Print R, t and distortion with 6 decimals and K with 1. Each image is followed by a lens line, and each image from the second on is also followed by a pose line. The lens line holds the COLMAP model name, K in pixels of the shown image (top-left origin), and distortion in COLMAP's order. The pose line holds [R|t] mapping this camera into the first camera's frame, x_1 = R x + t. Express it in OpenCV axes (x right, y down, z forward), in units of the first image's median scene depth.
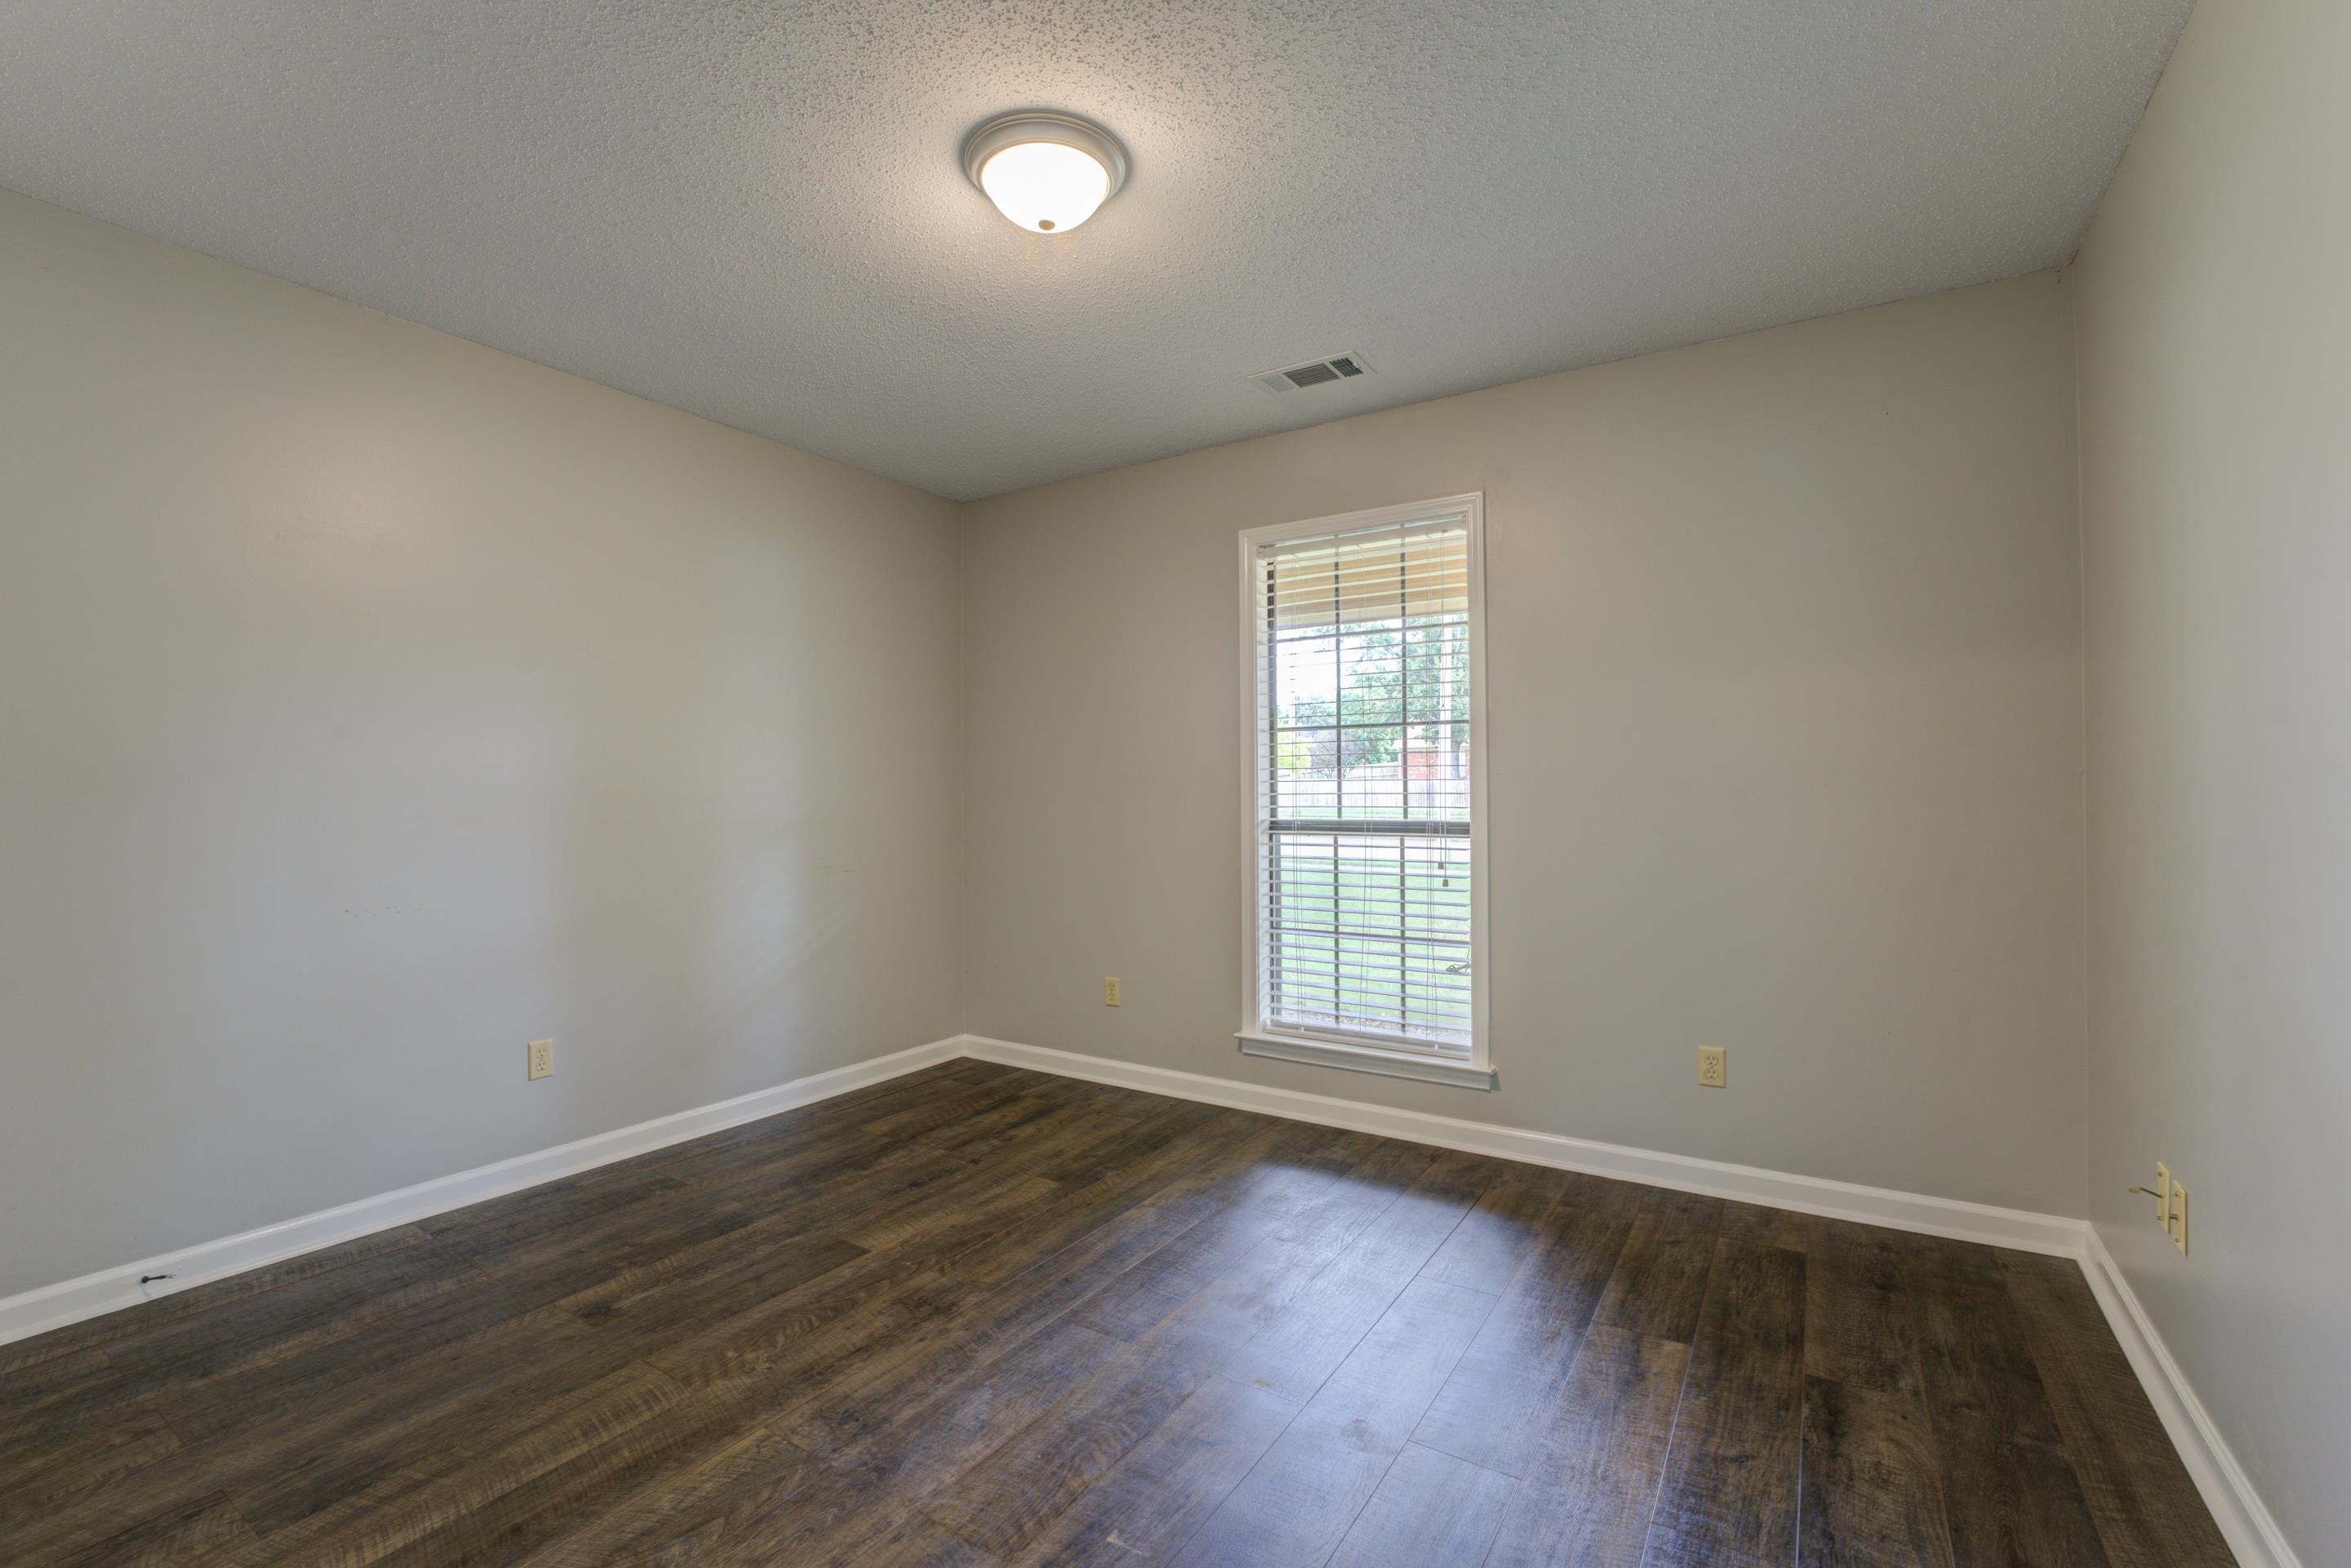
lens RADIAL K [[1009.8, 0, 1180.4], [0, 1009.8, 786.4], [0, 0, 1]] dist [-0.028452, 0.003791]
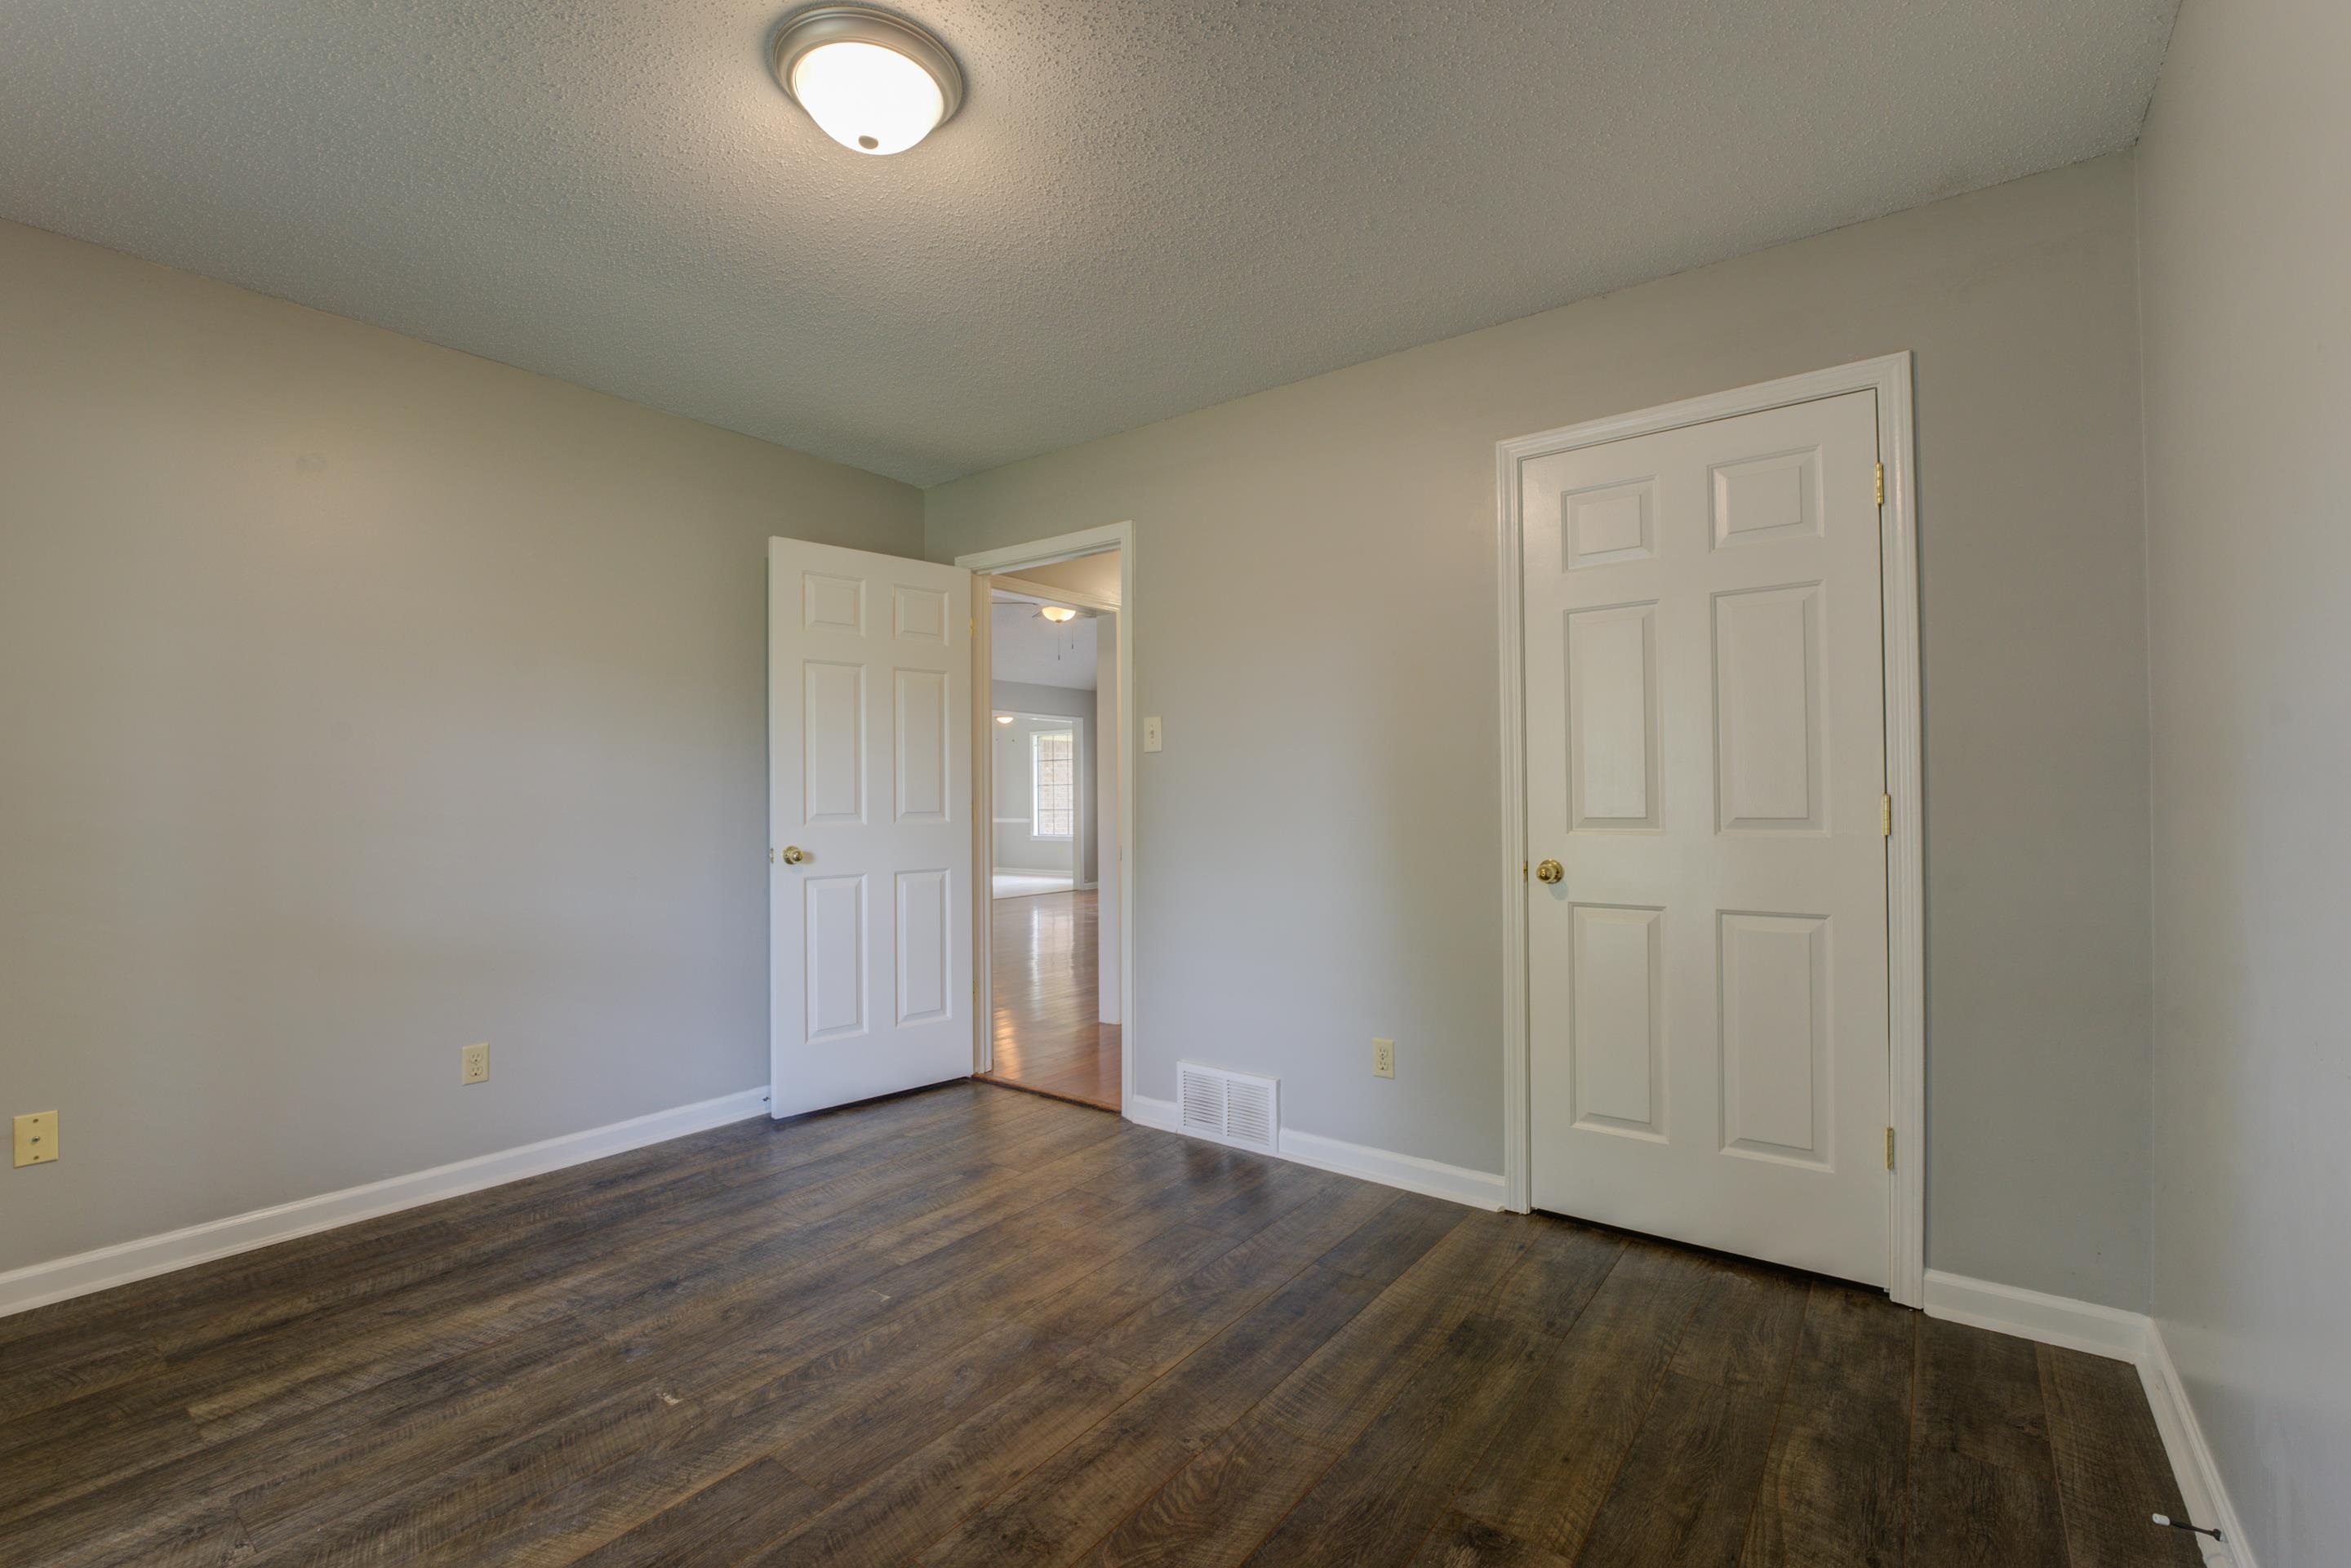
lens RADIAL K [[1009.8, 0, 1180.4], [0, 1009.8, 786.4], [0, 0, 1]] dist [-0.028452, 0.003791]
pose [[-0.996733, 0.009797, 0.080165, -0.502862], [0.008609, 0.999848, -0.015145, 0.018080], [-0.080301, -0.014405, -0.996667, 1.960617]]
